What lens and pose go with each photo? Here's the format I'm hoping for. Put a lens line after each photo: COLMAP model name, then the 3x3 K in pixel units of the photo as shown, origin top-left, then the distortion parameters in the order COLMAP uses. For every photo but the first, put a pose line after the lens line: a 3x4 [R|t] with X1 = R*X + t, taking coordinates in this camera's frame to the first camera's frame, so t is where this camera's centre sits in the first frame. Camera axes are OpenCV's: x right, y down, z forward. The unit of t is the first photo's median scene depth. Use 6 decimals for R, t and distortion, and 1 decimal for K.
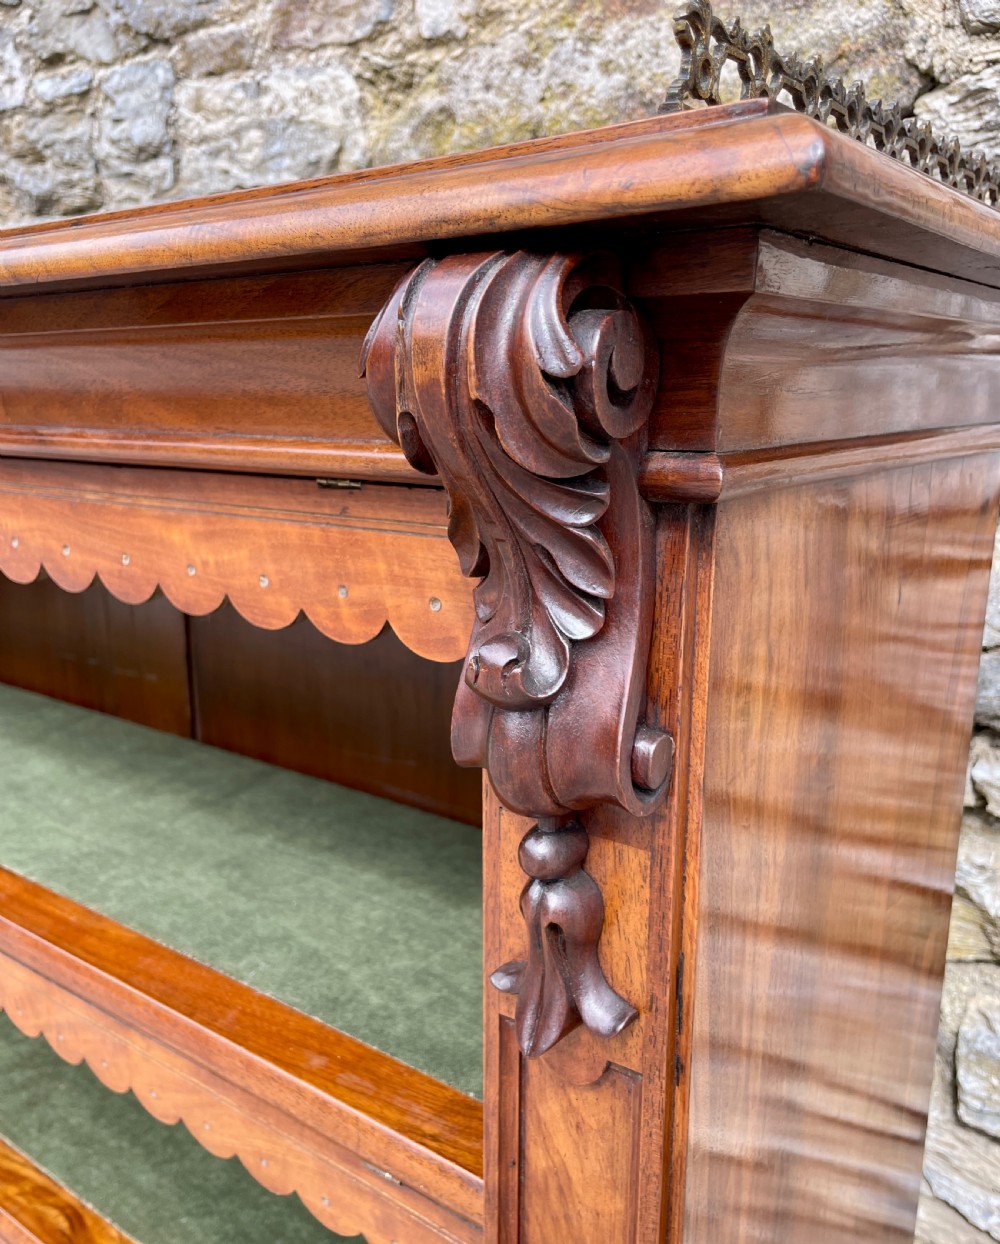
lens RADIAL K [[1091.0, 0, 476.8], [0, 1091.0, 674.8], [0, 0, 1]] dist [0.073877, -0.125471]
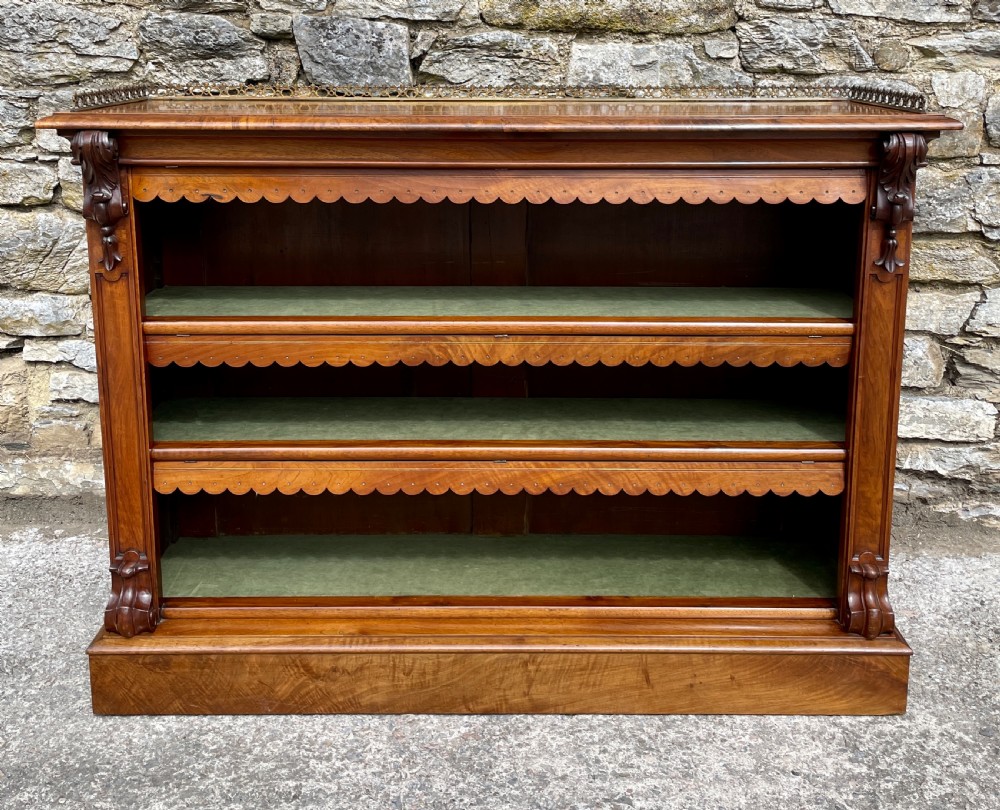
lens RADIAL K [[1085.0, 0, 501.8], [0, 1085.0, 253.8], [0, 0, 1]] dist [0.090245, -0.132317]
pose [[0.784337, -0.119654, 0.608686, -1.517027], [0.155022, 0.987895, -0.005559, -0.001320], [-0.600653, 0.098719, 0.793392, -0.680935]]
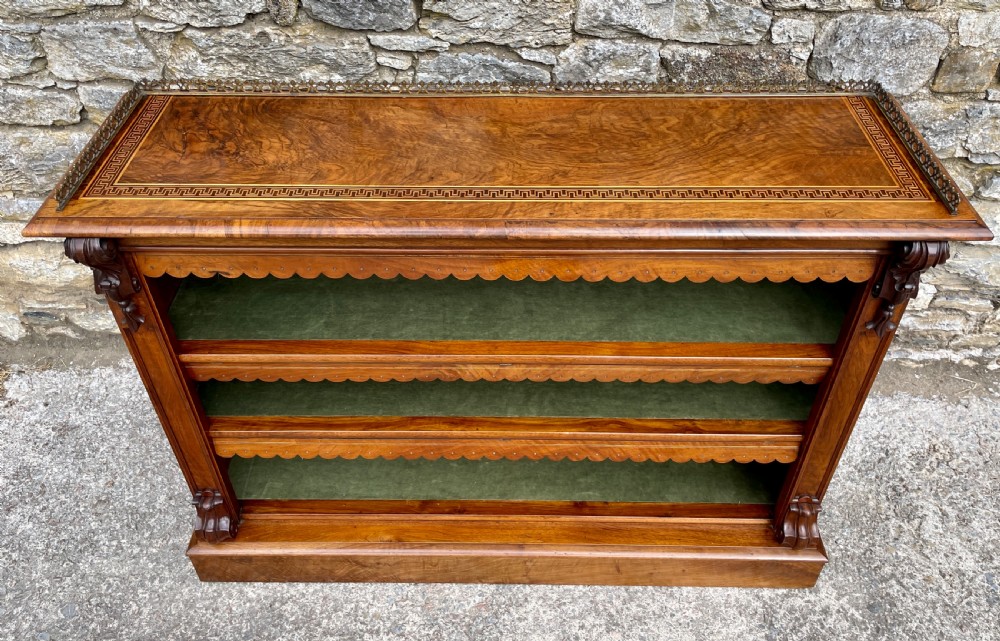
lens RADIAL K [[808.6, 0, 498.4], [0, 808.6, 266.6], [0, 0, 1]] dist [0.086281, -0.121184]
pose [[0.795164, -0.399902, 0.455843, -1.050544], [0.159560, 0.863219, 0.478951, -0.734434], [-0.585026, -0.308110, 0.750209, -0.281308]]
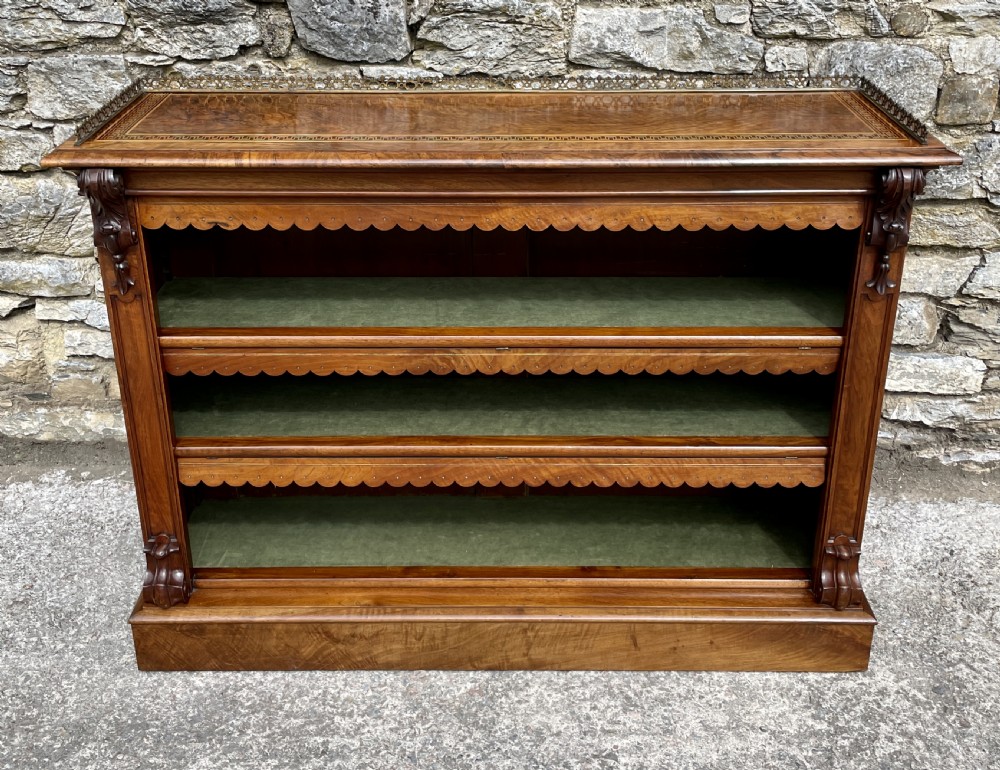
lens RADIAL K [[1143.0, 0, 494.8], [0, 1143.0, 313.6], [0, 0, 1]] dist [0.095954, -0.162128]
pose [[0.789187, -0.257461, 0.557583, -1.533170], [0.158501, 0.962514, 0.220098, -0.369888], [-0.593348, -0.085321, 0.800411, -0.804156]]
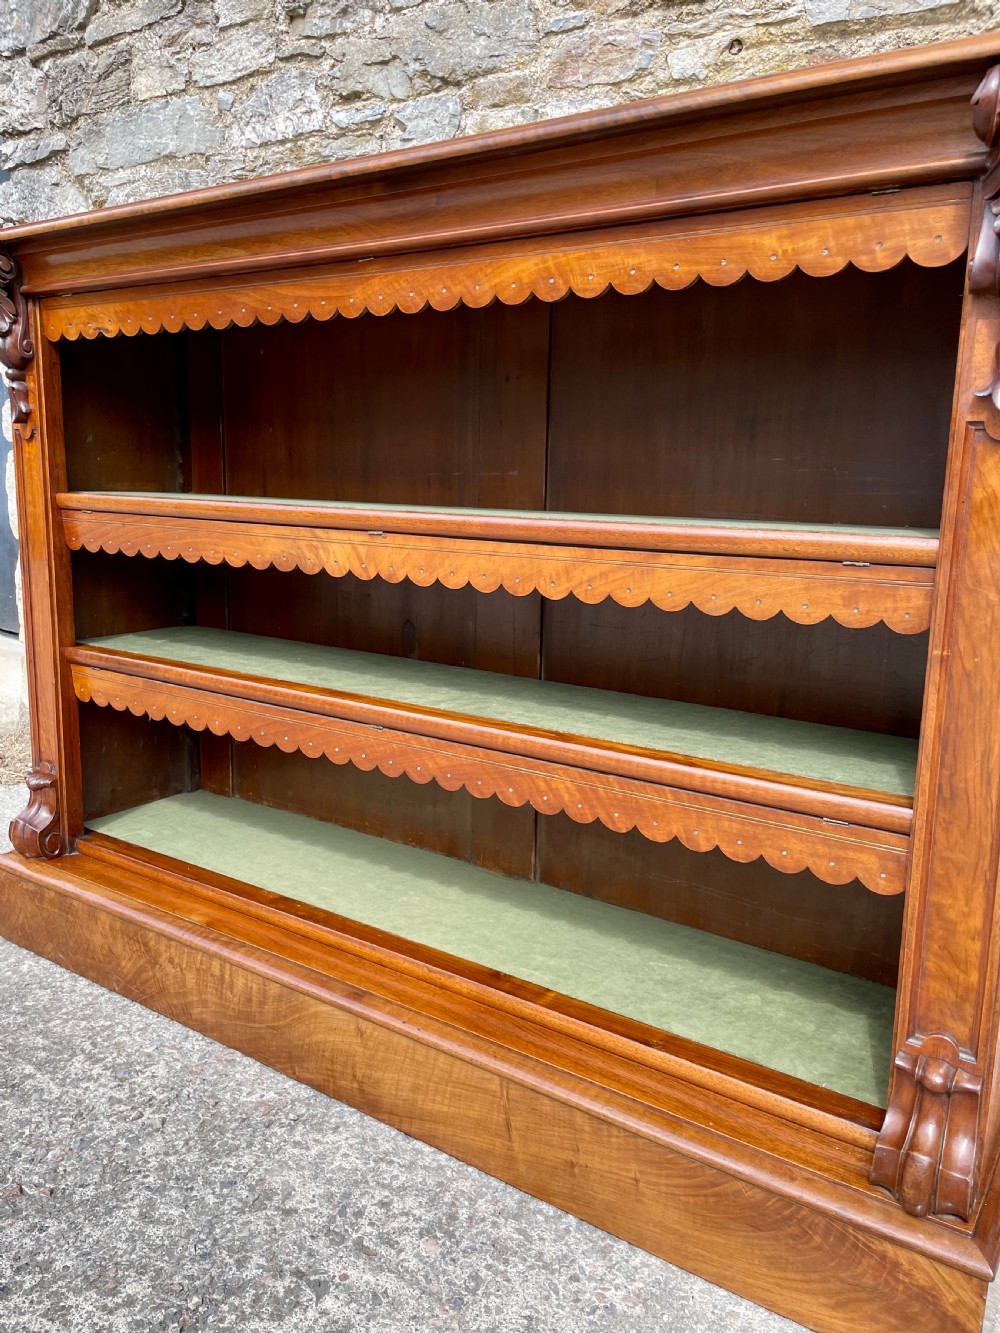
lens RADIAL K [[1017.2, 0, 498.9], [0, 1017.2, 661.6], [0, 0, 1]] dist [0.083893, -0.120855]
pose [[0.997769, 0.013827, 0.065307, -0.380591], [-0.008770, 0.996985, -0.077100, 0.348055], [-0.066176, 0.076355, 0.994882, -0.354197]]
